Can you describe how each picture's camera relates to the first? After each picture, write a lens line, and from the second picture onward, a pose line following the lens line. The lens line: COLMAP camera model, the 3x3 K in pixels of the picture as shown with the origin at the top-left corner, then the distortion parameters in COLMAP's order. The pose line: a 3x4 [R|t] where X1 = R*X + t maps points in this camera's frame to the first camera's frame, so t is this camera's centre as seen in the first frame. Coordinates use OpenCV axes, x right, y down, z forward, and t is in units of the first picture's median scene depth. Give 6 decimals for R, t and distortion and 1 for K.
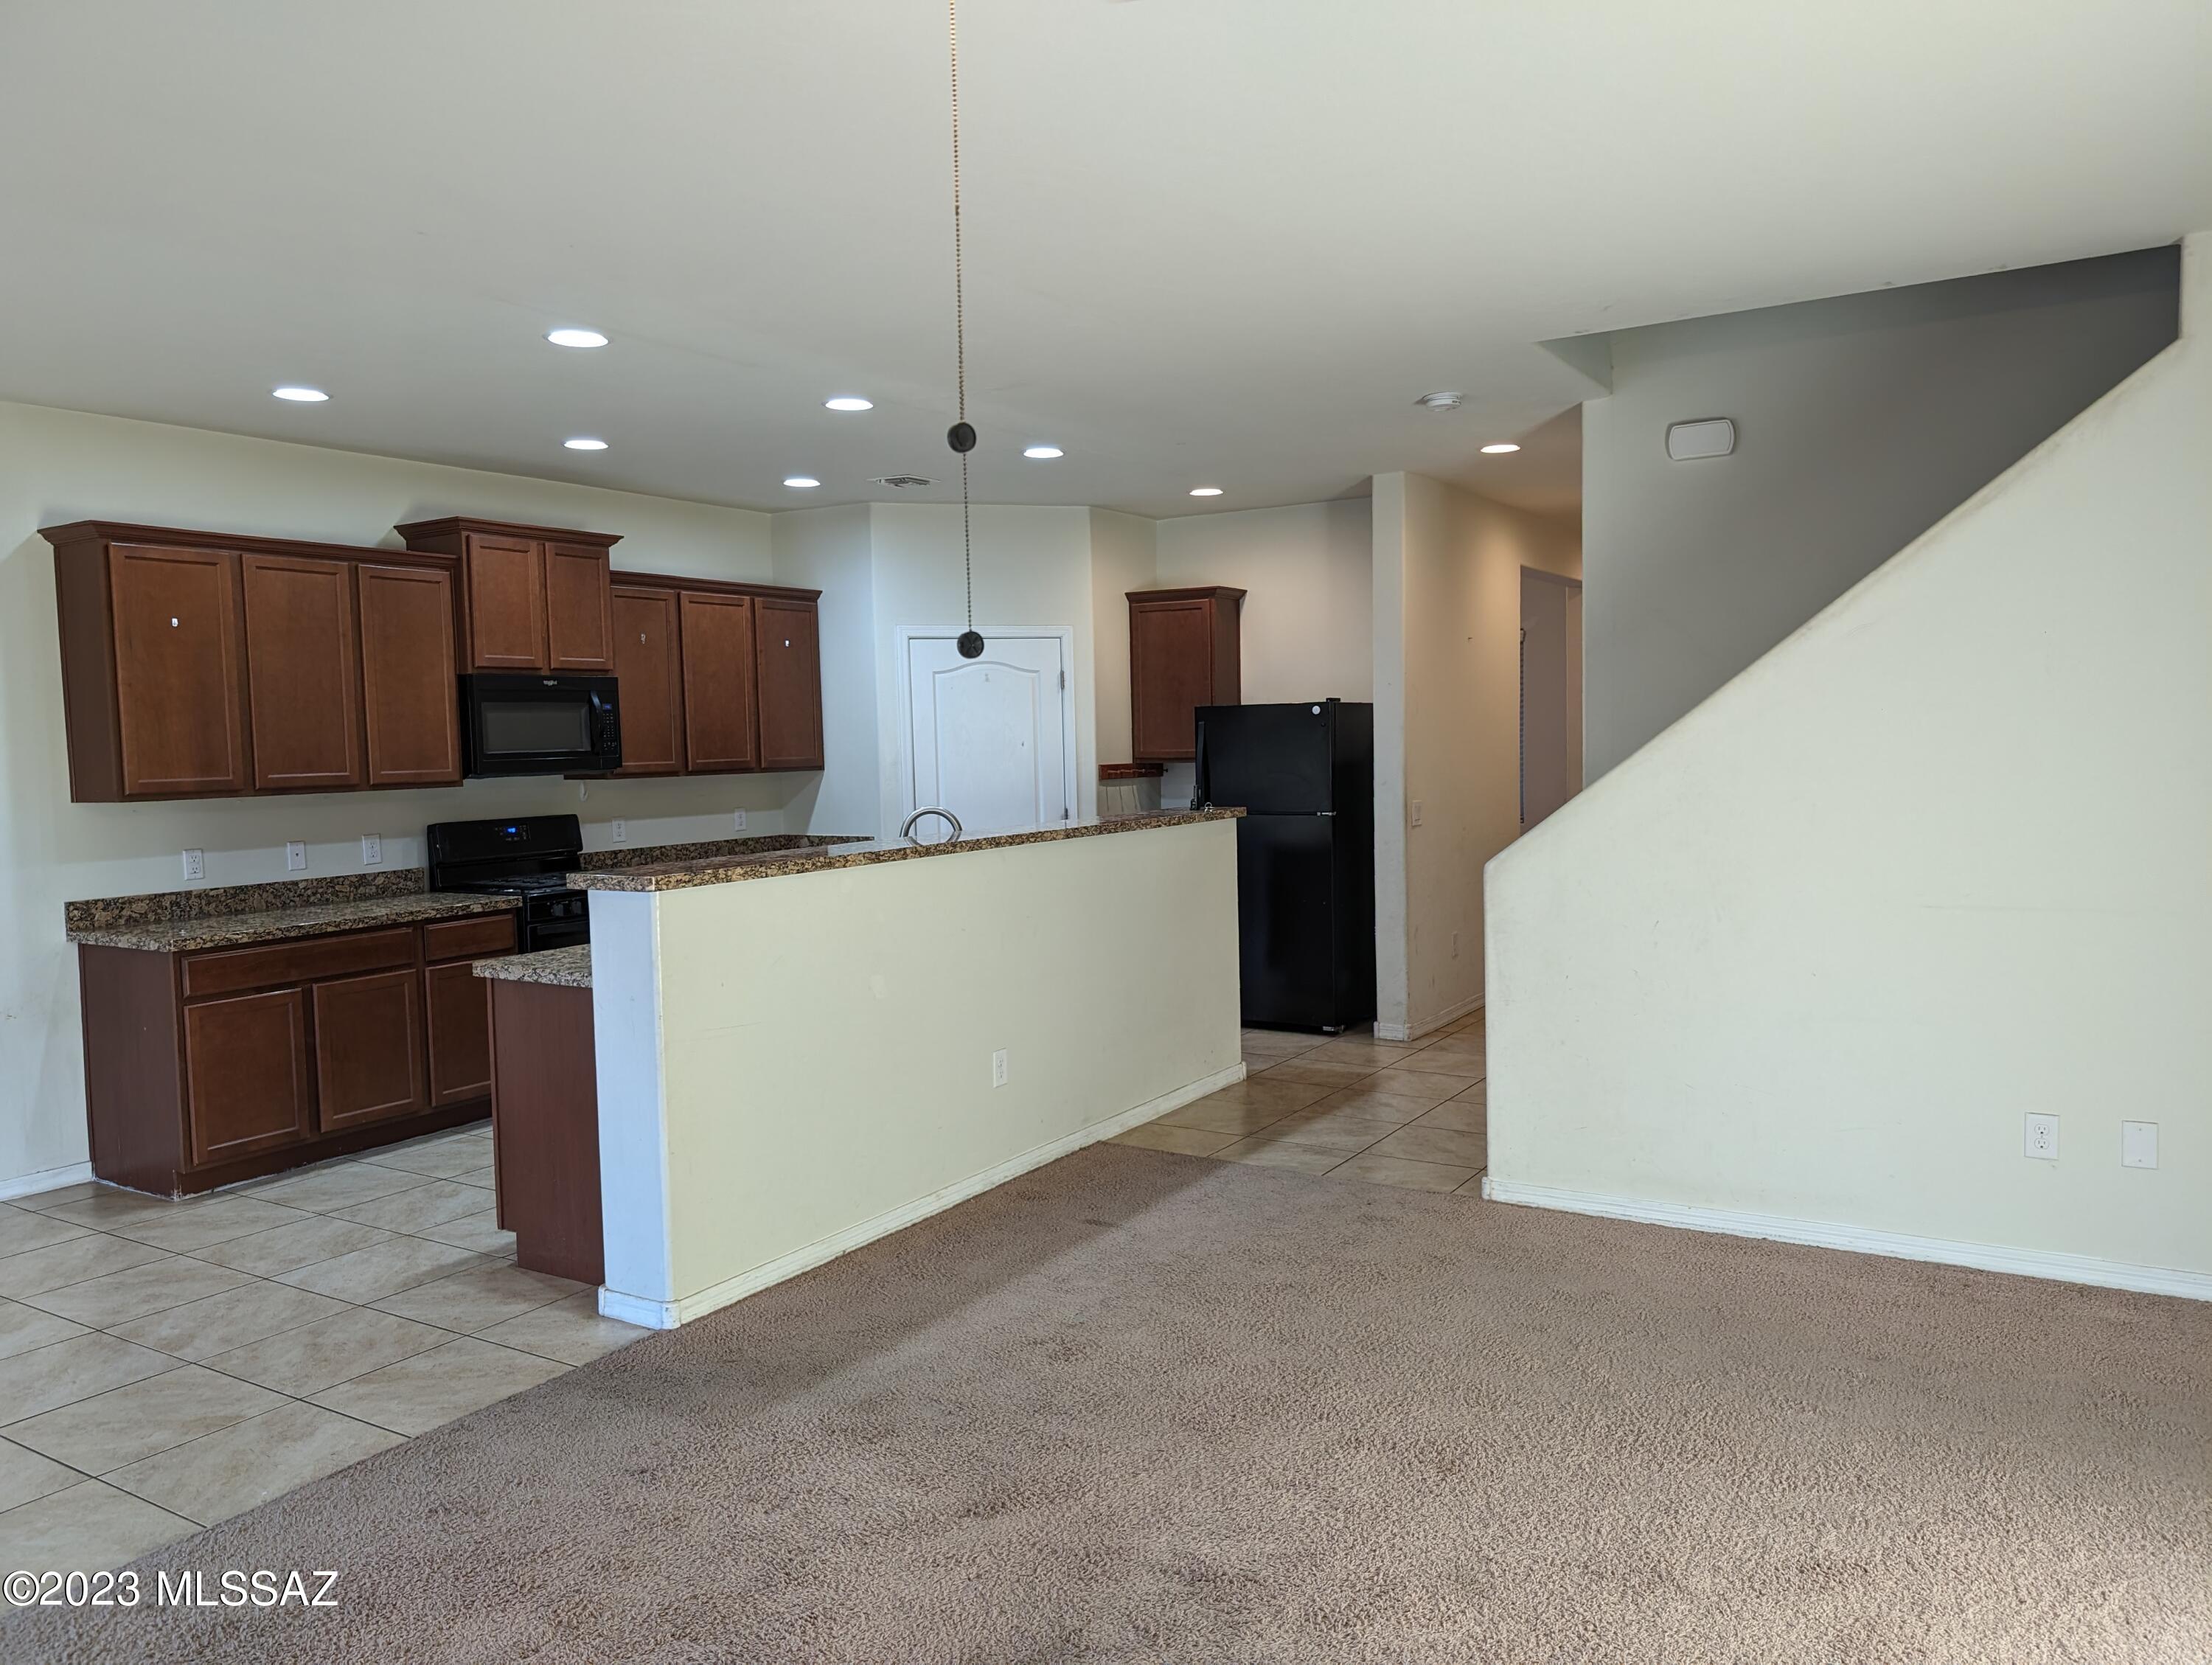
lens RADIAL K [[1591.1, 0, 1103.0], [0, 1591.1, 836.1], [0, 0, 1]] dist [0.006249, 0.000048]
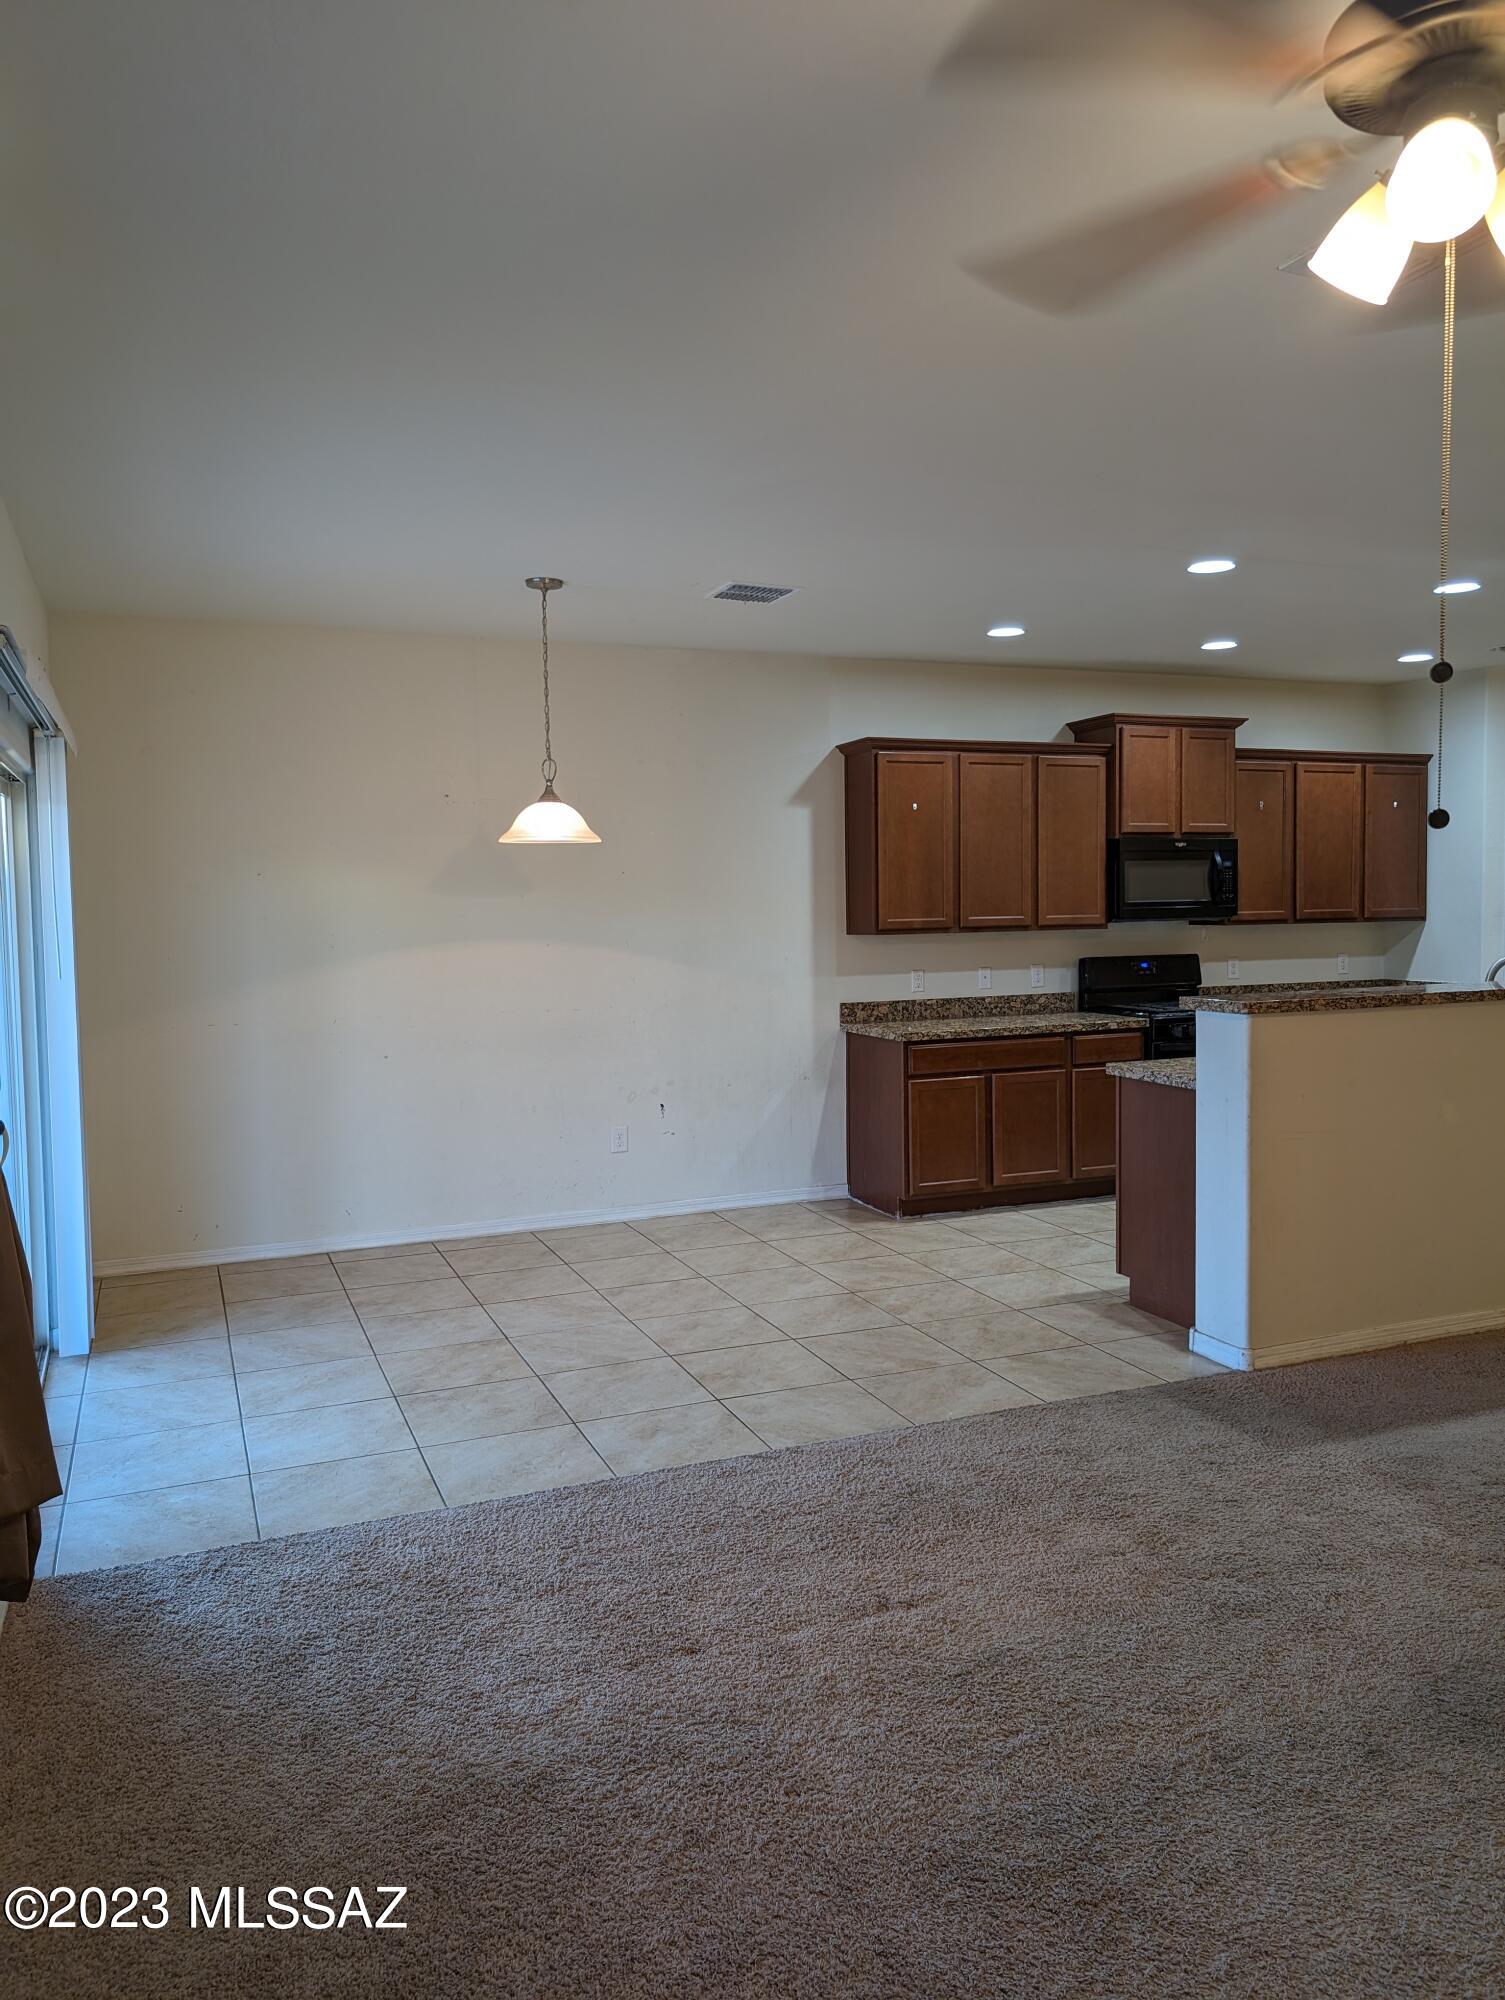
lens RADIAL K [[1424.8, 0, 753.9], [0, 1424.8, 996.7], [0, 0, 1]] dist [0.009825, -0.020563]
pose [[0.809217, 0.048205, -0.585529, 0.040450], [-0.040308, 0.998835, 0.026525, 0.004887], [0.586126, 0.002137, 0.810217, -0.089809]]
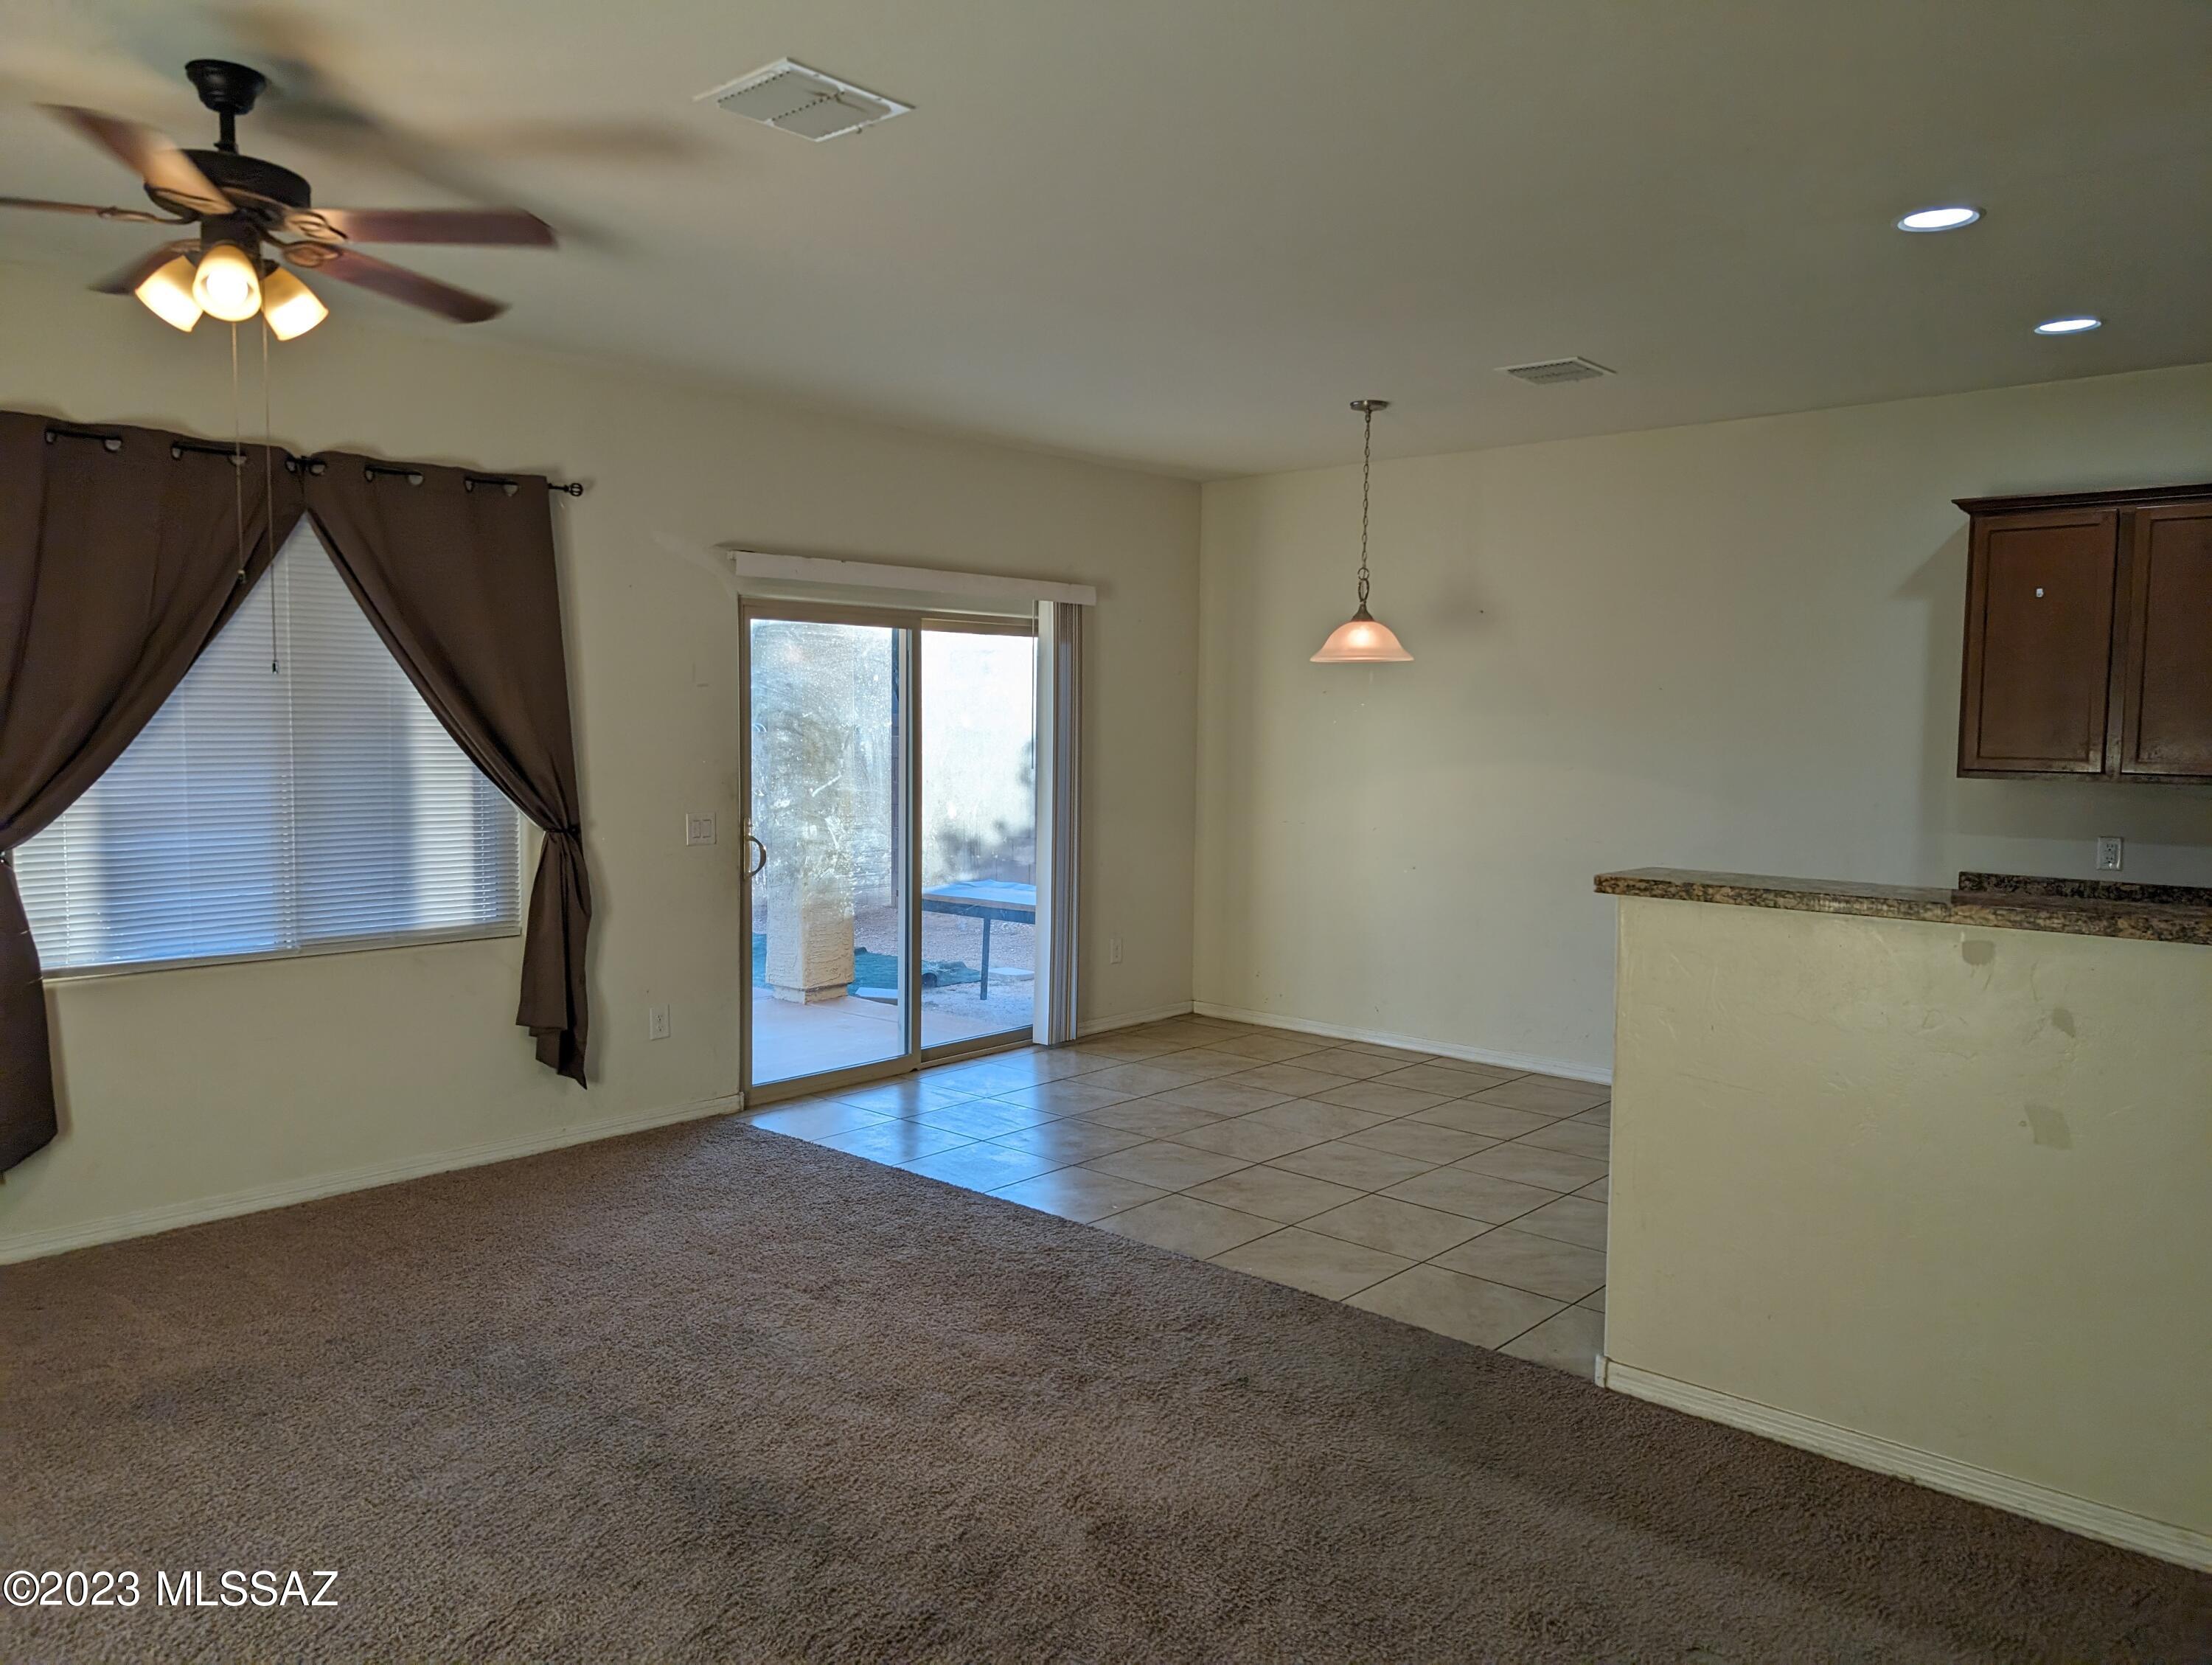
lens RADIAL K [[1591.1, 0, 1102.3], [0, 1591.1, 841.0], [0, 0, 1]] dist [0.006249, 0.000048]
pose [[-0.191404, 0.095090, -0.976894, 0.474484], [-0.069567, 0.991478, 0.110140, -0.054727], [0.979043, 0.089041, -0.183157, 0.655539]]
